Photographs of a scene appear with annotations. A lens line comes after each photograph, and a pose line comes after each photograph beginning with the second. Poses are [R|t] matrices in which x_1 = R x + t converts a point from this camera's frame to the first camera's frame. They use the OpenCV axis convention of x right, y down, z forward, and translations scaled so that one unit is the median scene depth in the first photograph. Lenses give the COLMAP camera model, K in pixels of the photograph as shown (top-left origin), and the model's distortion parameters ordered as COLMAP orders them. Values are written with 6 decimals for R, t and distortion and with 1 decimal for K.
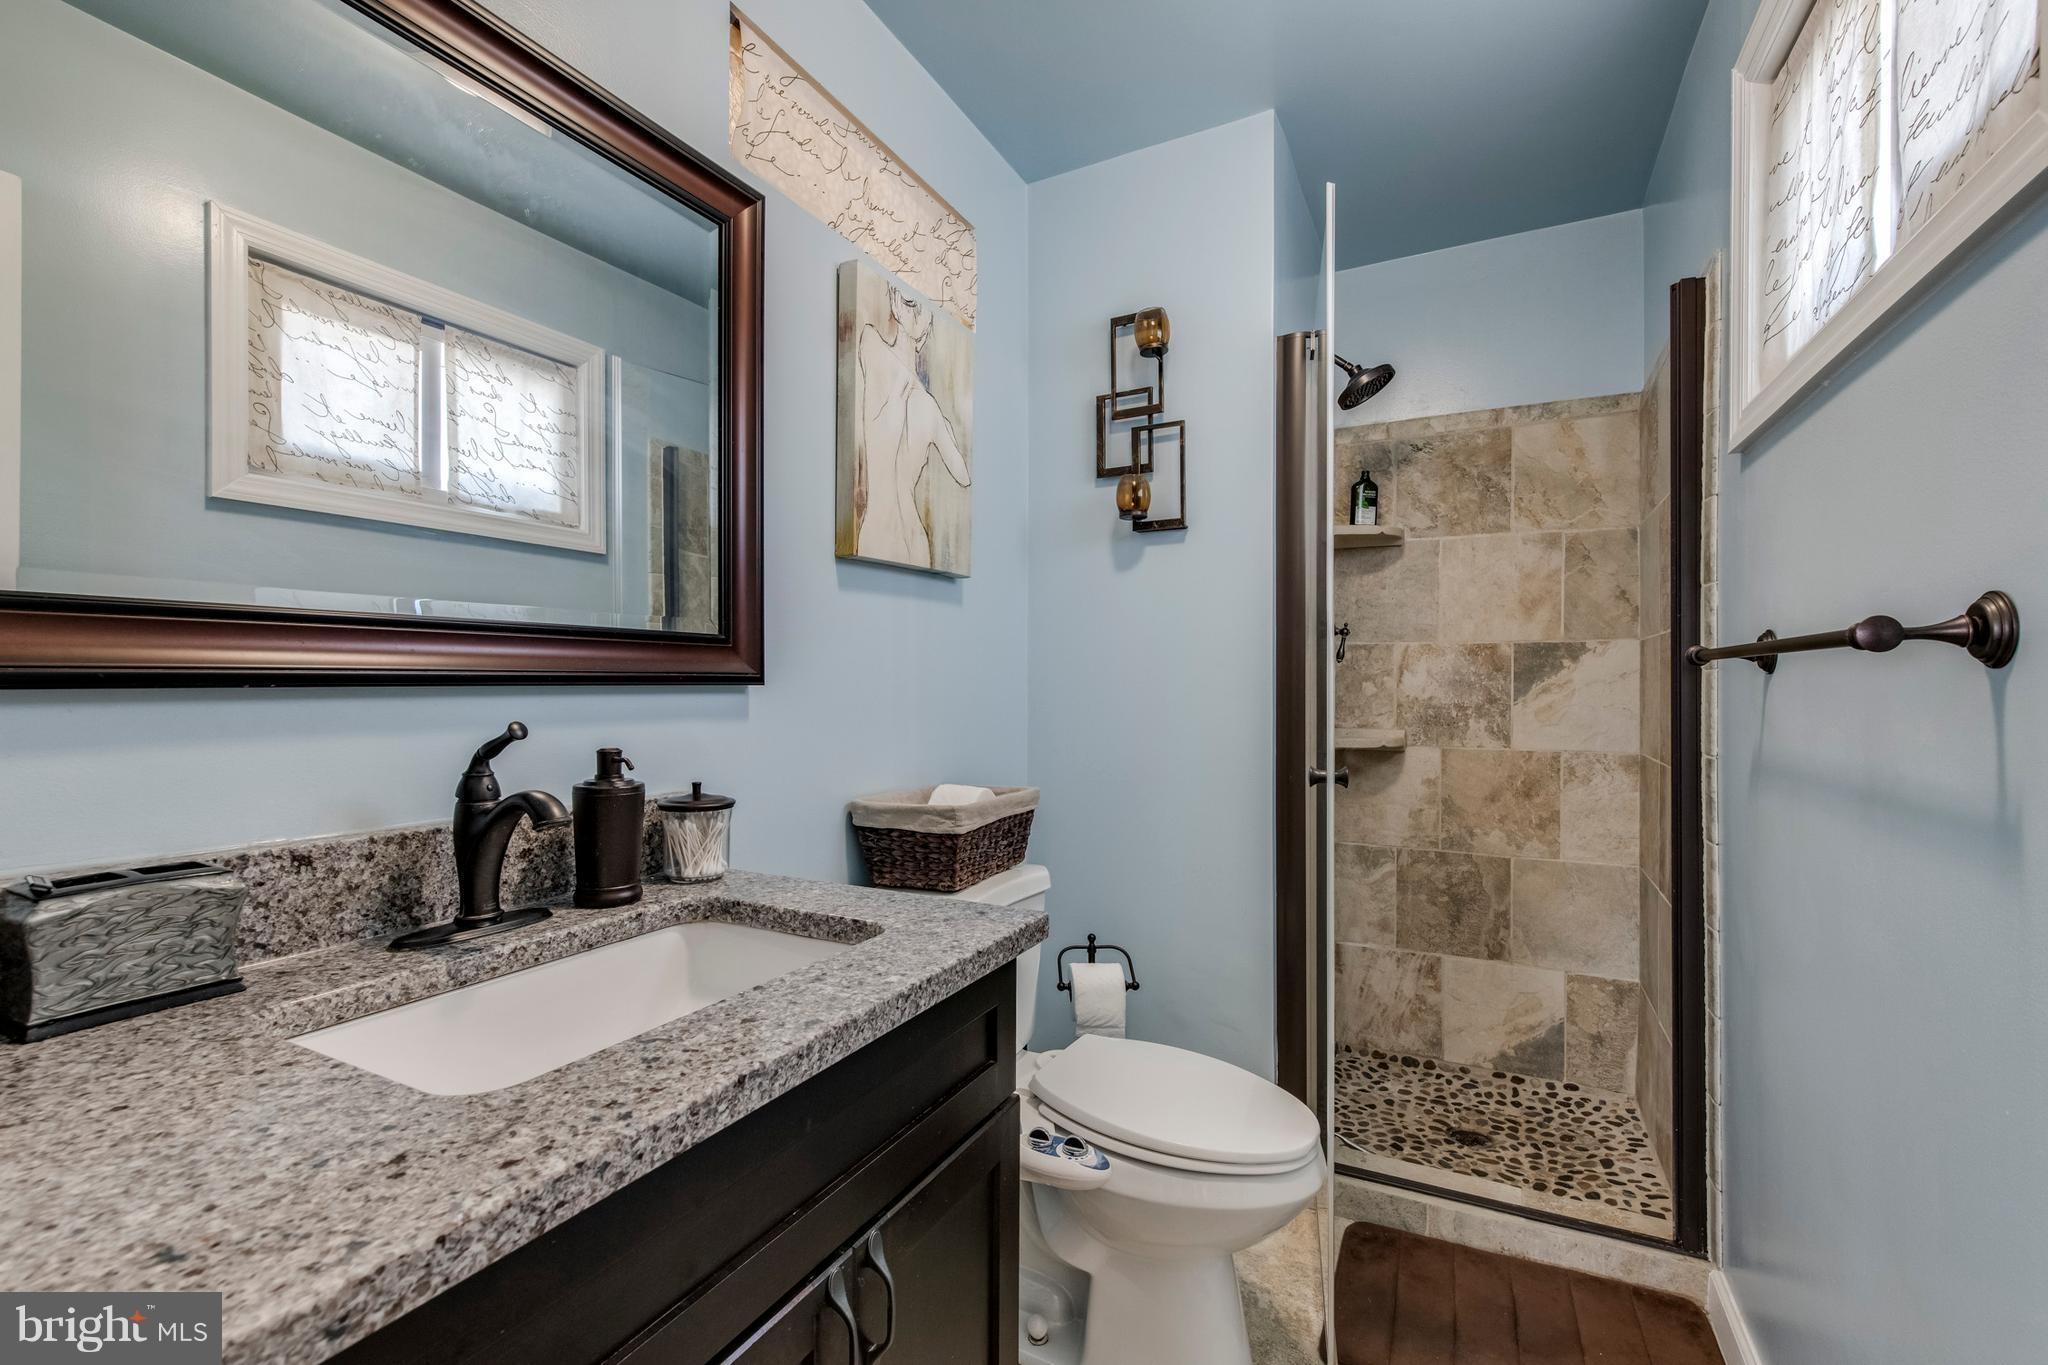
lens RADIAL K [[885.6, 0, 1025.1], [0, 885.6, 675.2], [0, 0, 1]] dist [0.001529, 0.000732]
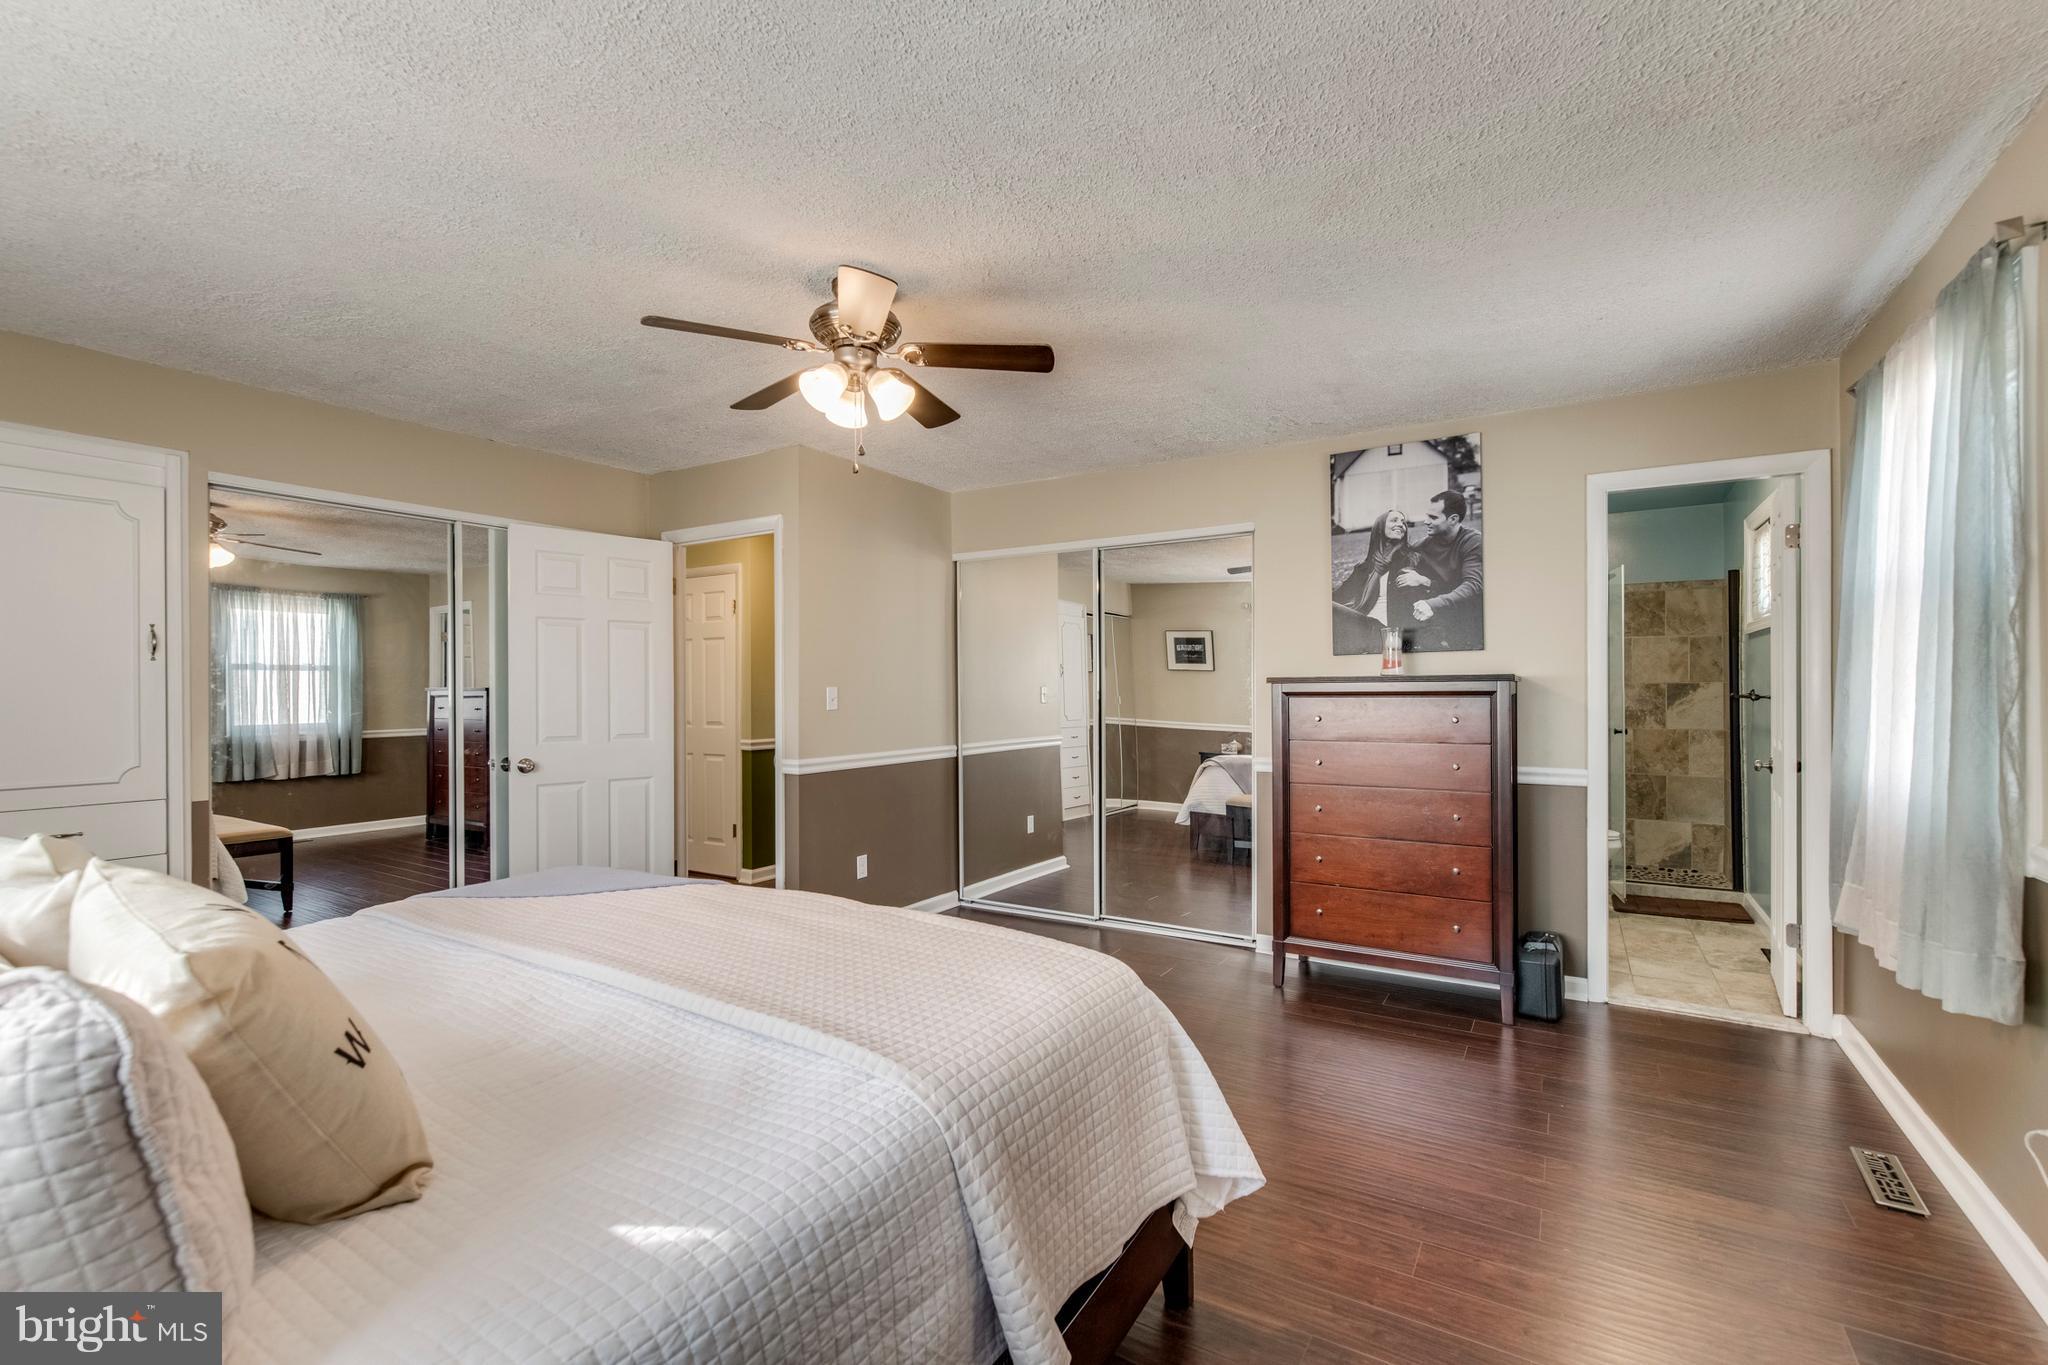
lens RADIAL K [[885.6, 0, 1025.1], [0, 885.6, 675.2], [0, 0, 1]] dist [0.001529, 0.000732]
pose [[0.996798, -0.007783, -0.079580, -0.957374], [0.007692, 0.999969, -0.001461, -0.068291], [0.079589, 0.000845, 0.996827, -1.477872]]
